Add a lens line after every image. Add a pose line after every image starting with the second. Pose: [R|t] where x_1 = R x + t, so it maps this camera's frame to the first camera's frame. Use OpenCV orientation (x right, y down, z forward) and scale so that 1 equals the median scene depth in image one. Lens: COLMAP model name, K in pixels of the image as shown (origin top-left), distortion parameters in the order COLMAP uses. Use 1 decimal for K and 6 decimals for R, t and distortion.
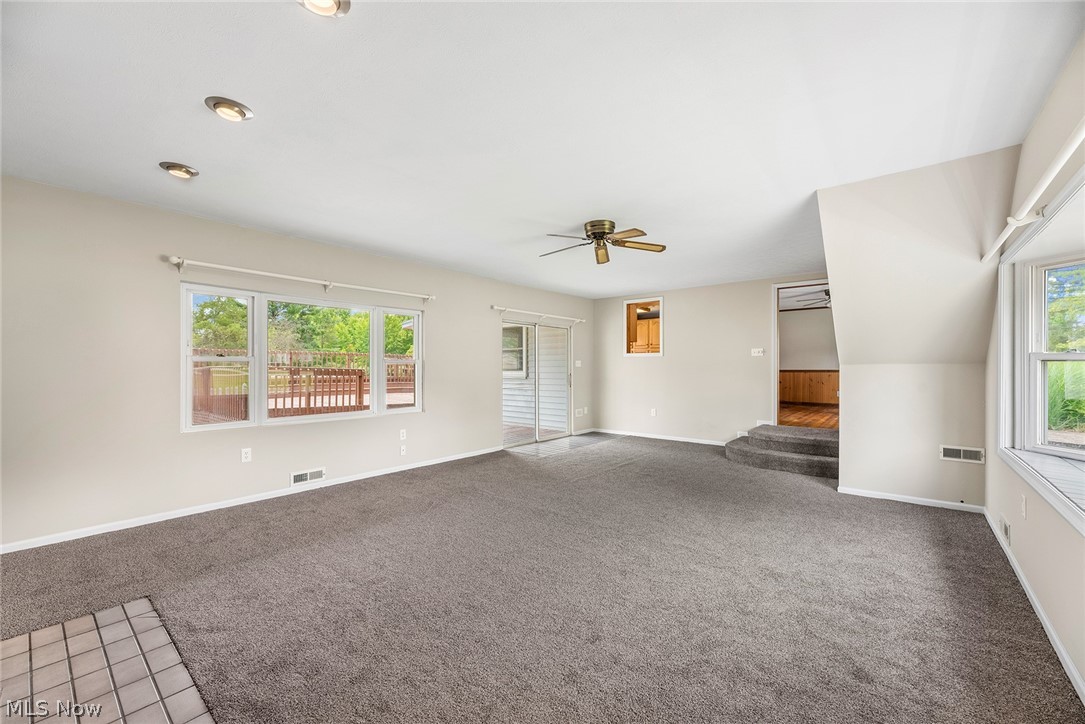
lens RADIAL K [[434.0, 0, 545.3], [0, 434.0, 367.9], [0, 0, 1]] dist [0.000668, 0.000009]
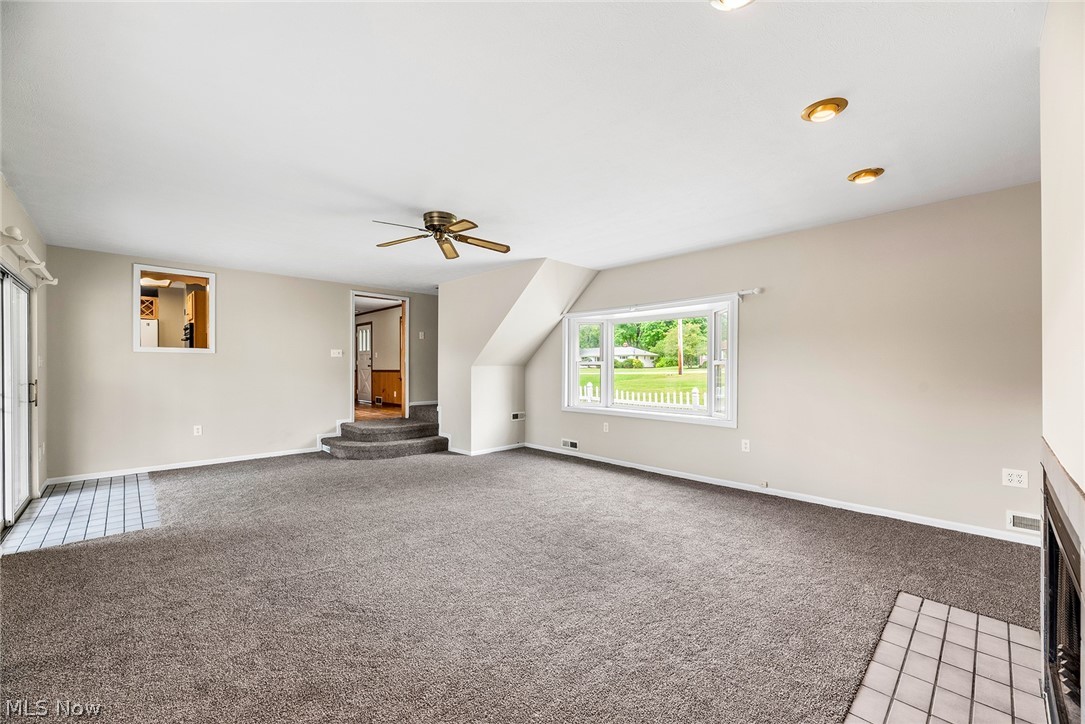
lens RADIAL K [[437.2, 0, 542.5], [0, 437.2, 367.4], [0, 0, 1]] dist [-0.000187, -0.000023]
pose [[0.114896, -0.000341, 0.993377, -0.795612], [0.001968, 0.999998, 0.000116, -0.003042], [-0.993376, 0.001942, 0.114896, 0.673265]]
